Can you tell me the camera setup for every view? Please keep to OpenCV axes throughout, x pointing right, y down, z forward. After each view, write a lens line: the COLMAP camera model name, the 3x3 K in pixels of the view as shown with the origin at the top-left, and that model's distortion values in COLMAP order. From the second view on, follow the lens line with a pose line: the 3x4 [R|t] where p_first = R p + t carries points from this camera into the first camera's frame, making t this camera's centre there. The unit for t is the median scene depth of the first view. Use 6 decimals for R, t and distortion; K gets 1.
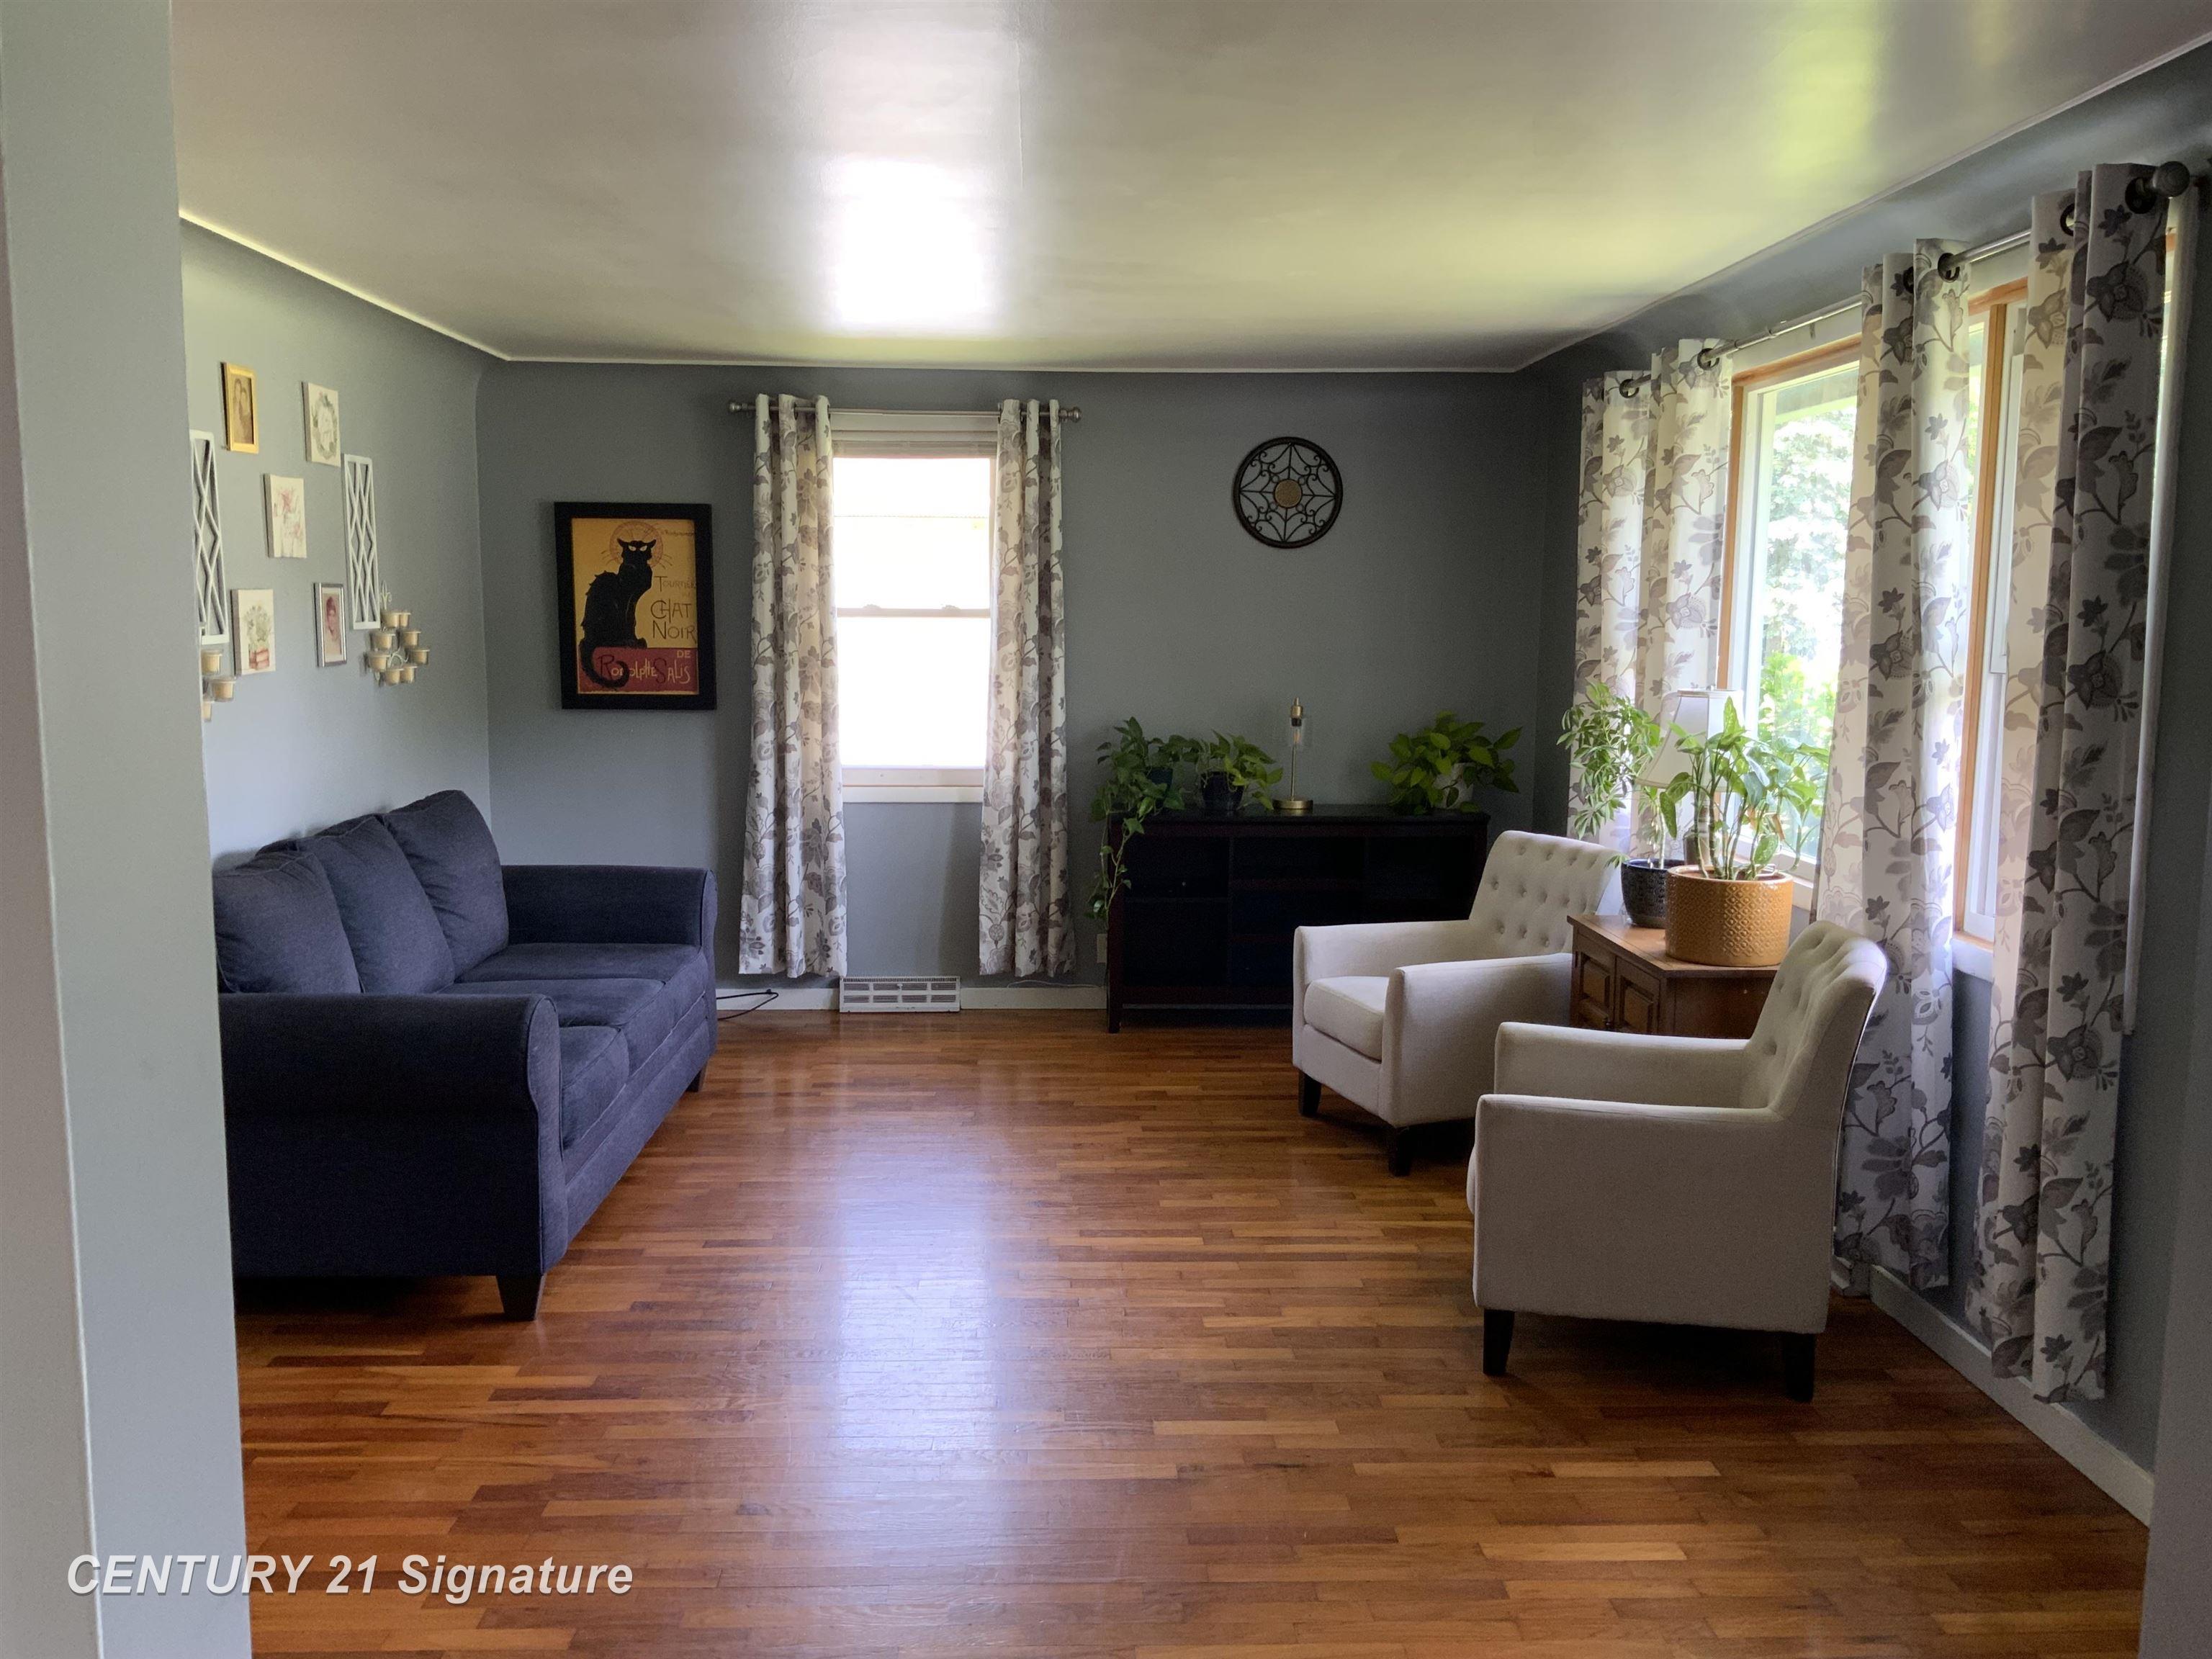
lens RADIAL K [[1815.4, 0, 1106.0], [0, 1815.4, 829.5], [0, 0, 1]] dist [0.127131, -0.271464]
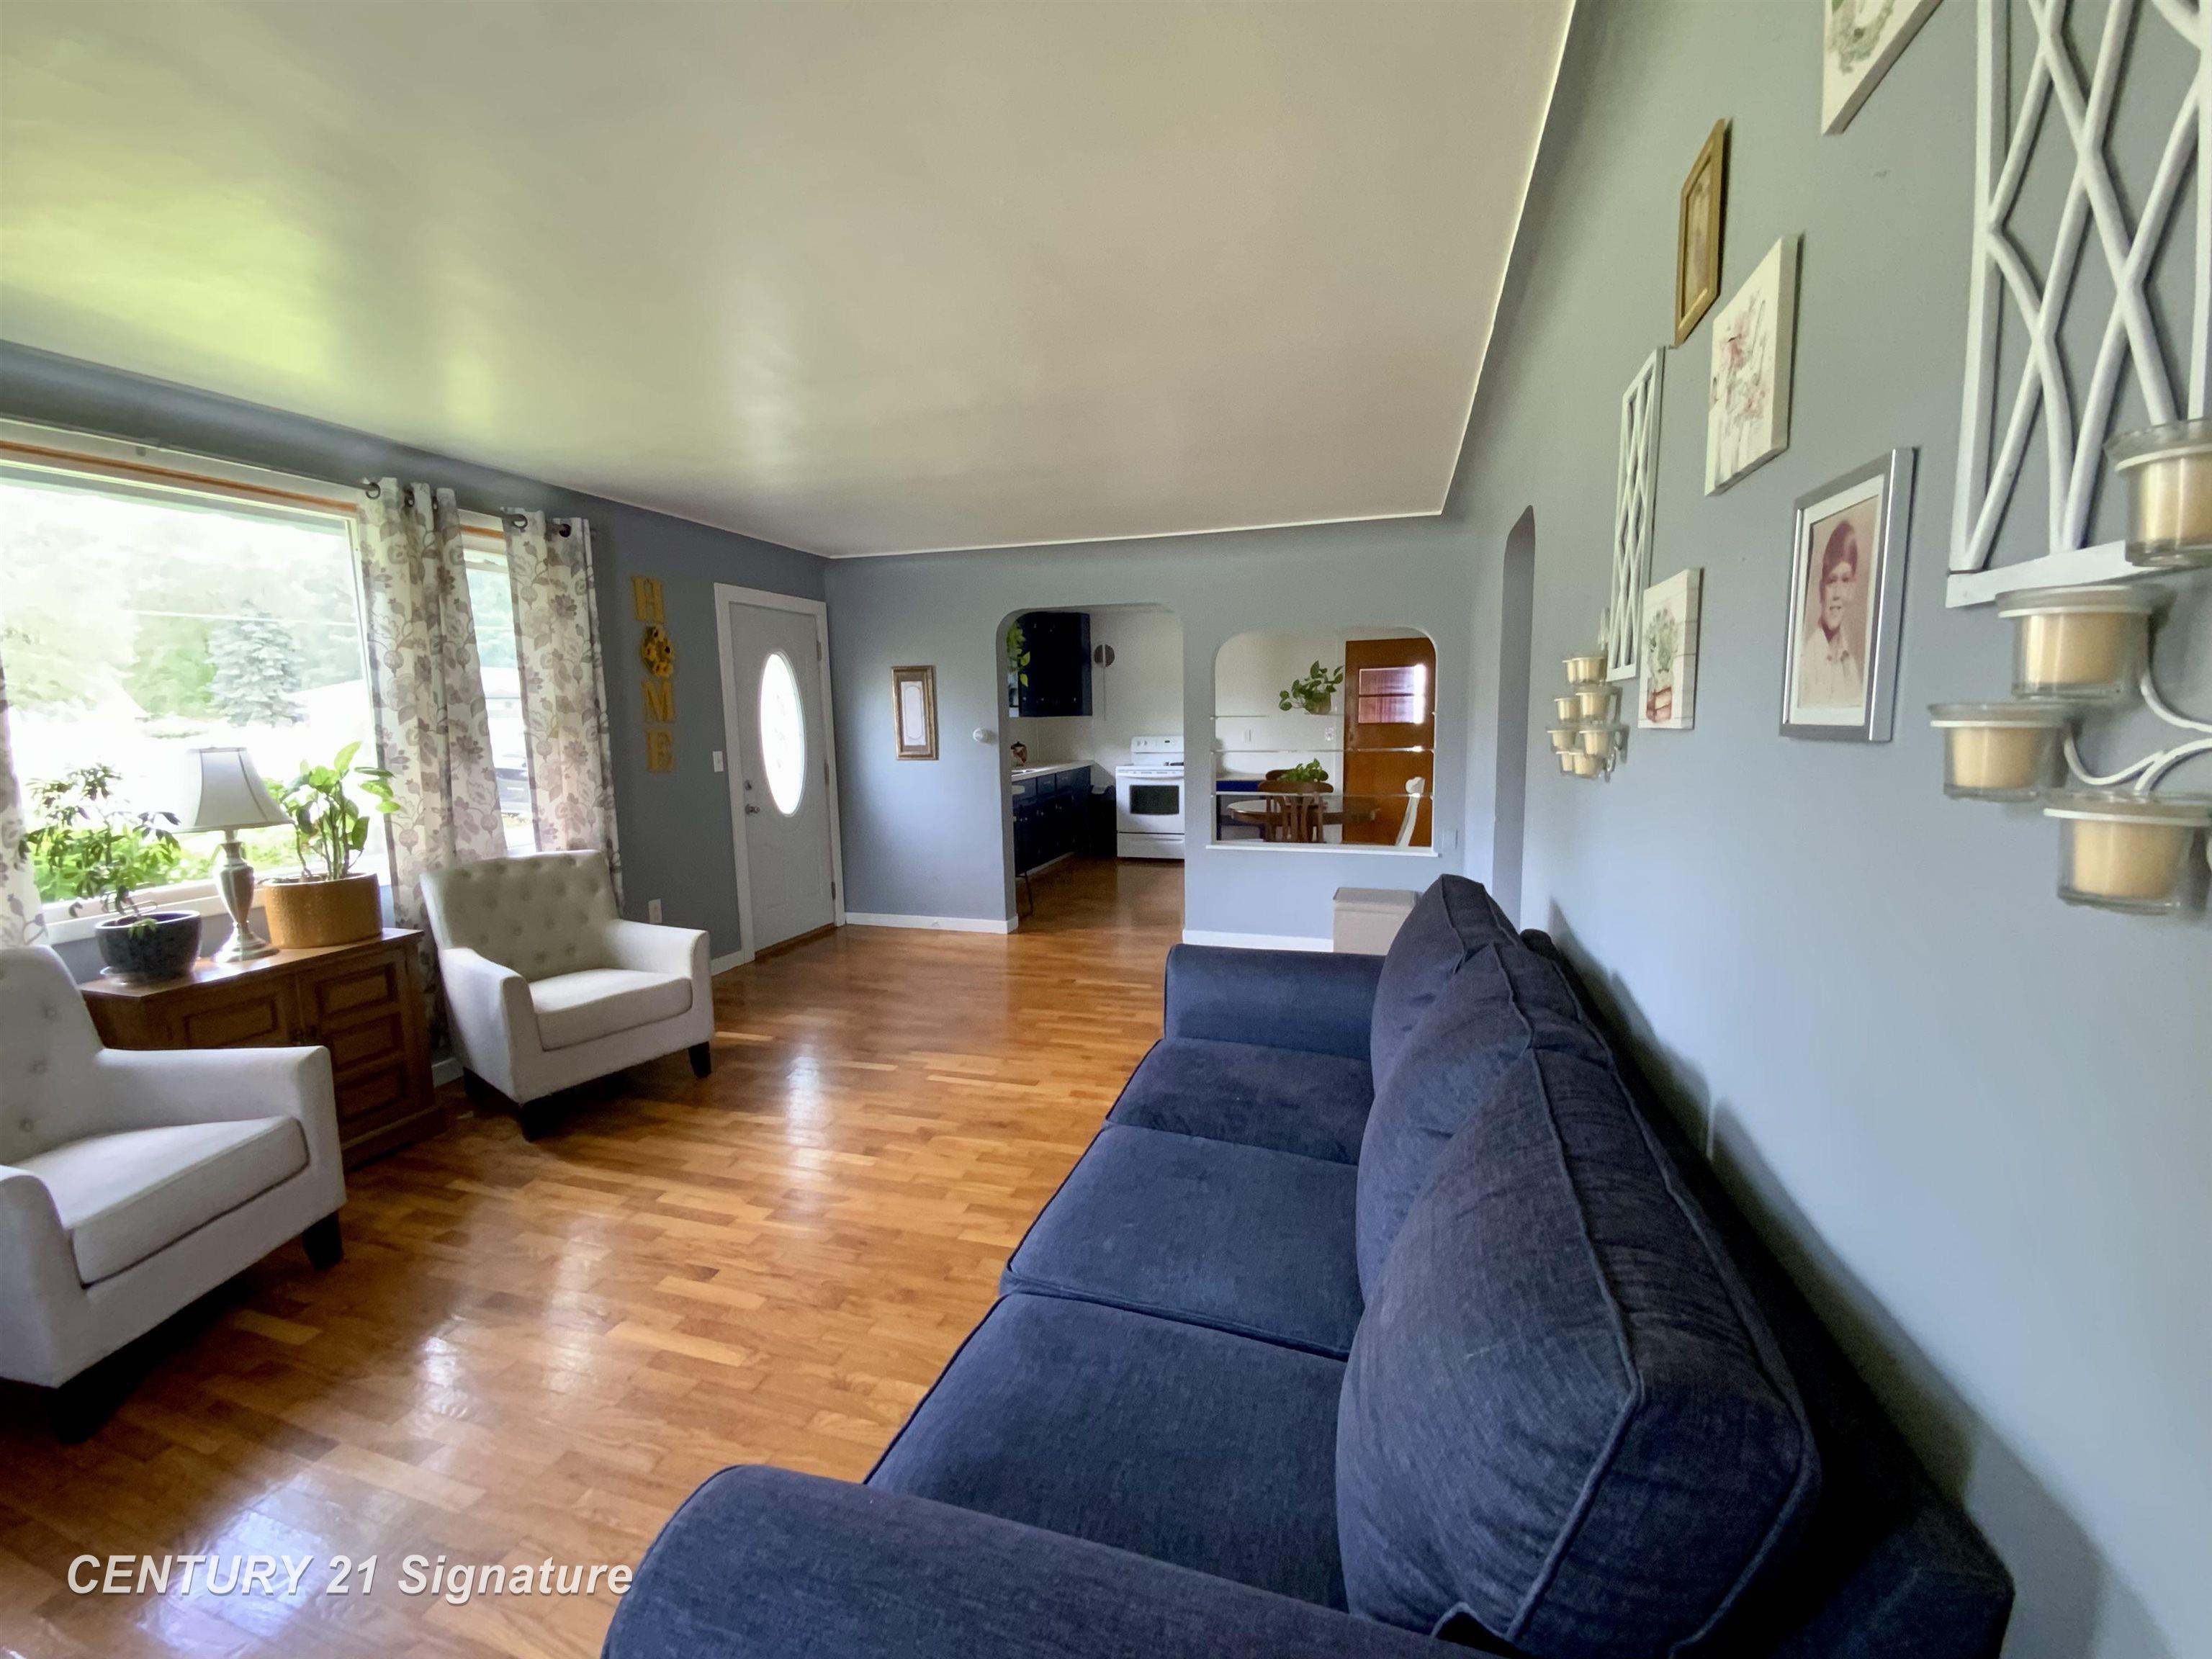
lens RADIAL K [[918.7, 0, 1106.0], [0, 918.7, 829.5], [0, 0, 1]] dist [0.027982, -0.019406]
pose [[-0.944165, -0.029328, 0.328166, -0.281044], [0.053414, 0.969229, 0.240296, -0.094381], [-0.325115, 0.244408, -0.913545, 0.943150]]
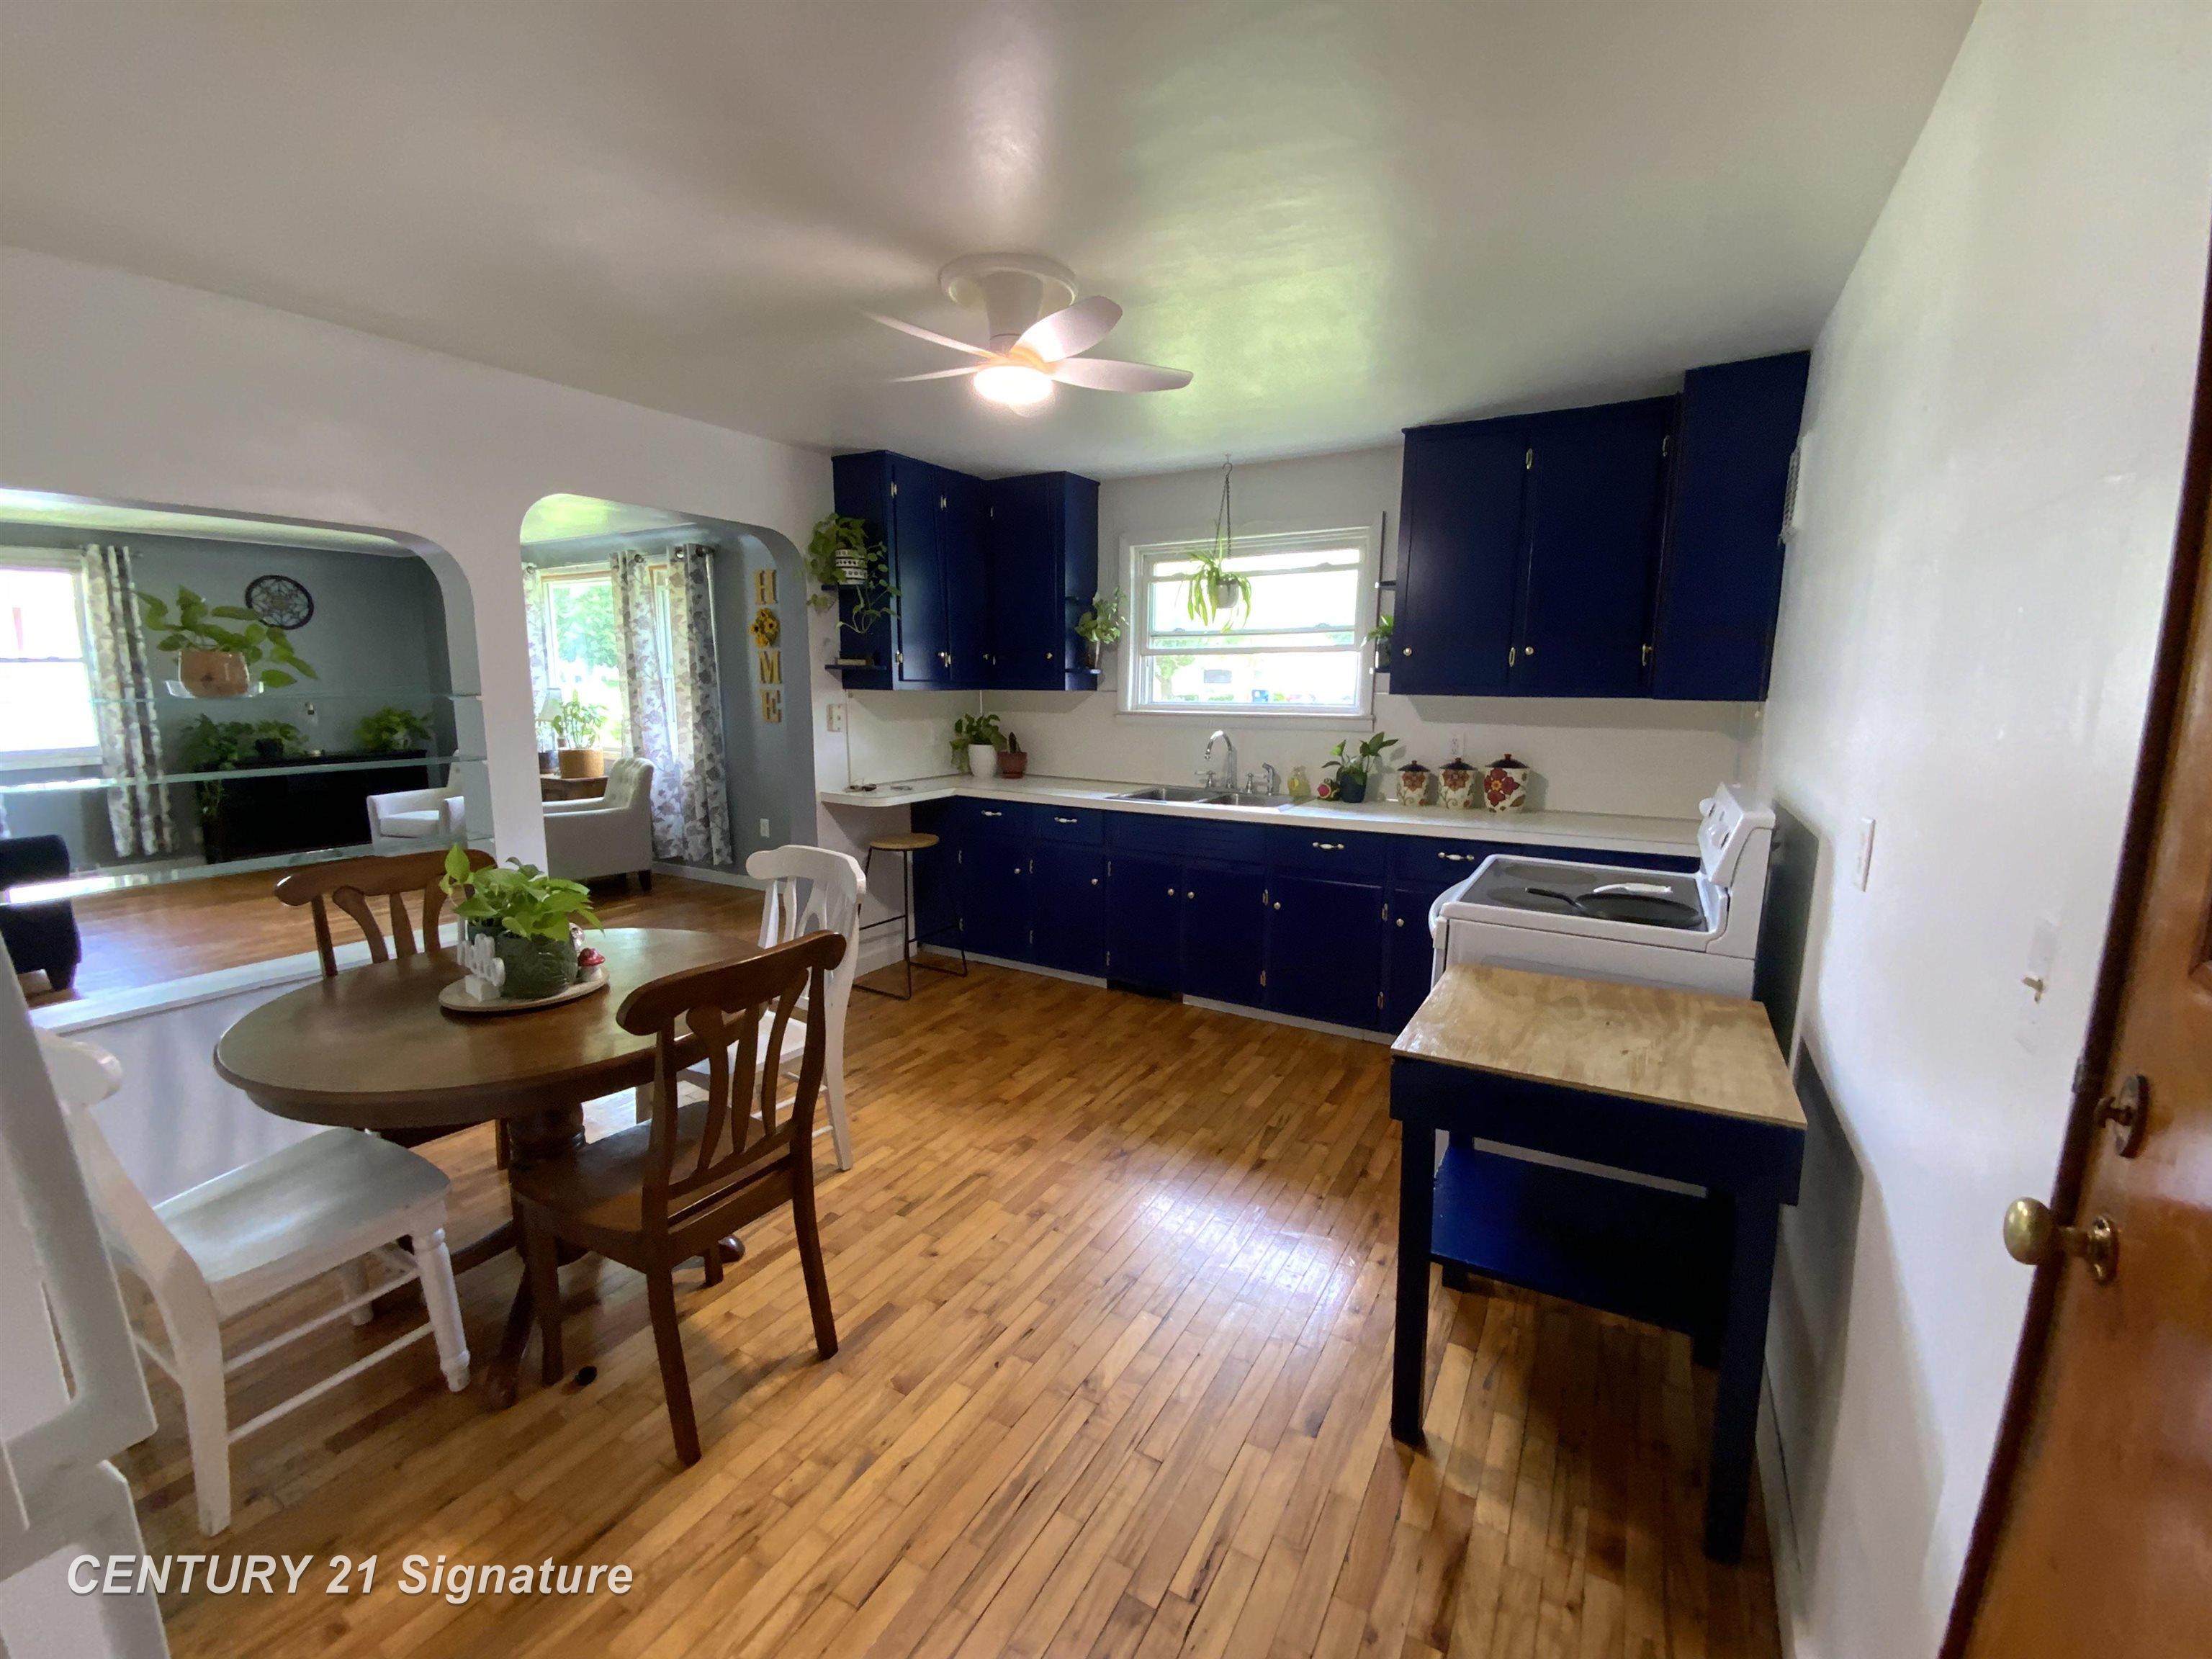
lens RADIAL K [[918.7, 0, 1106.0], [0, 918.7, 829.5], [0, 0, 1]] dist [0.027982, -0.019406]
pose [[0.534512, -0.138796, 0.833686, -0.319027], [0.099802, 0.989887, 0.100813, 0.058775], [-0.839248, 0.029317, 0.542958, -0.357603]]
